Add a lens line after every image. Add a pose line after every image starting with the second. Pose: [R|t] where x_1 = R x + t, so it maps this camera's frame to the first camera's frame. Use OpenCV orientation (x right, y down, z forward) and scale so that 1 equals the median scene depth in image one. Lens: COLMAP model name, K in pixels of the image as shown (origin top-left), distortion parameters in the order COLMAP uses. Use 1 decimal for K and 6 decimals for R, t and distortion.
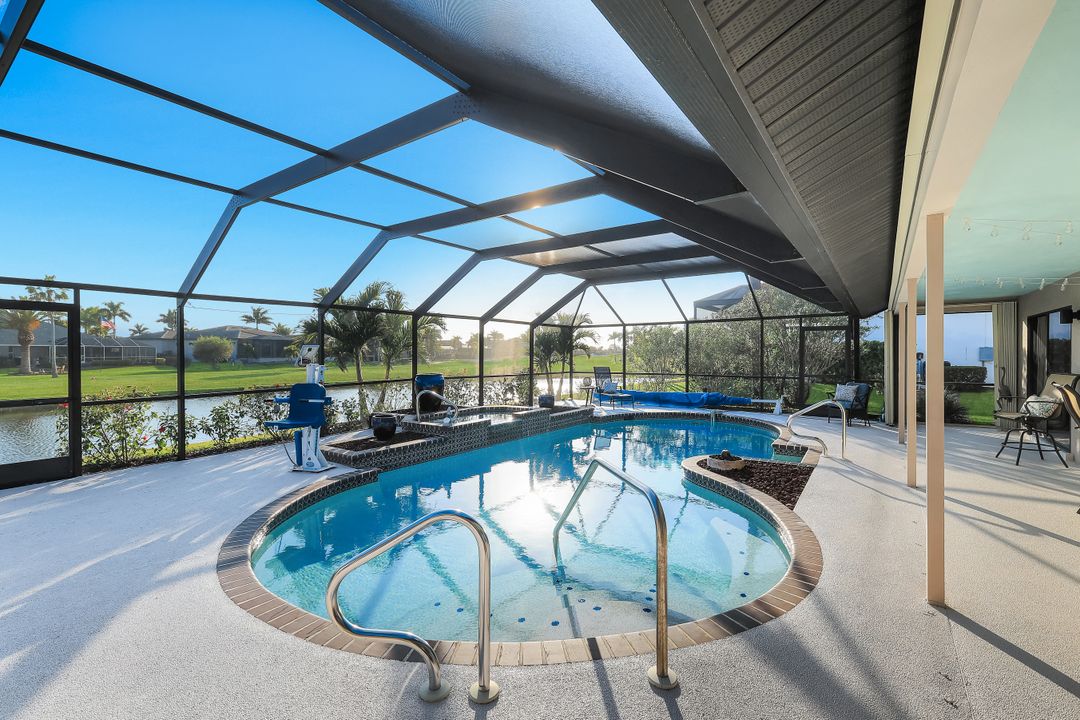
lens RADIAL K [[479.1, 0, 545.7], [0, 479.1, 357.3], [0, 0, 1]] dist [-0.000814, 0.000952]
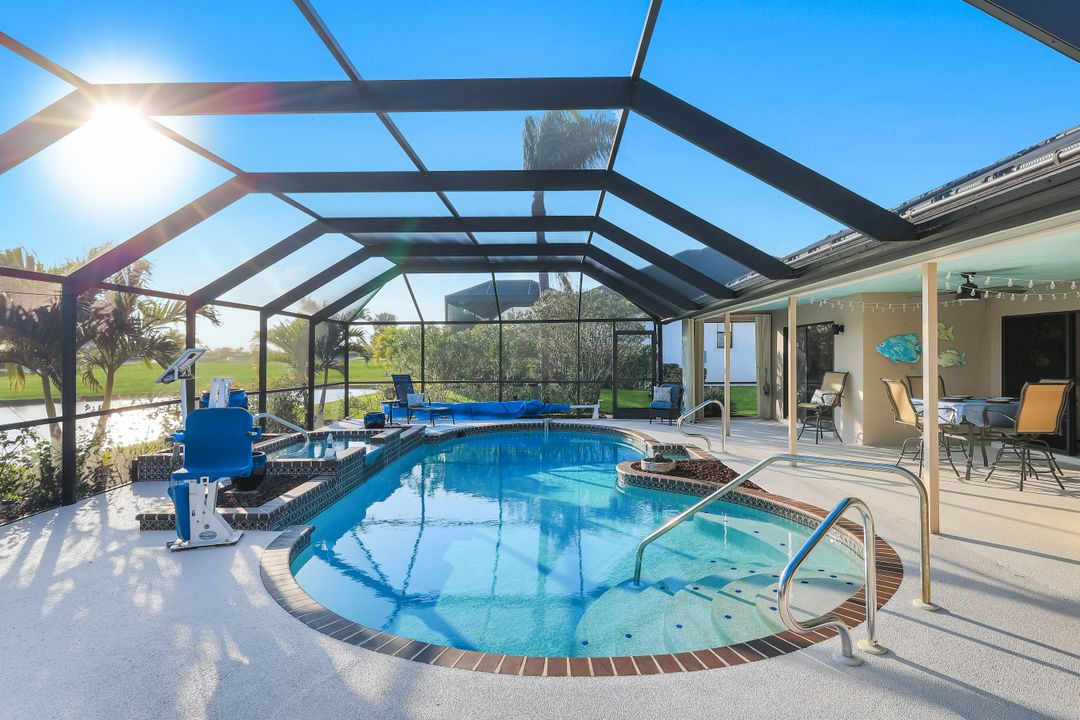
lens RADIAL K [[605.6, 0, 541.2], [0, 605.6, 352.0], [0, 0, 1]] dist [-0.014315, -0.000507]
pose [[0.829063, 0.000995, 0.559154, -0.303802], [0.005036, 0.999945, -0.009247, -0.008068], [-0.559132, 0.010483, 0.829012, 0.034881]]
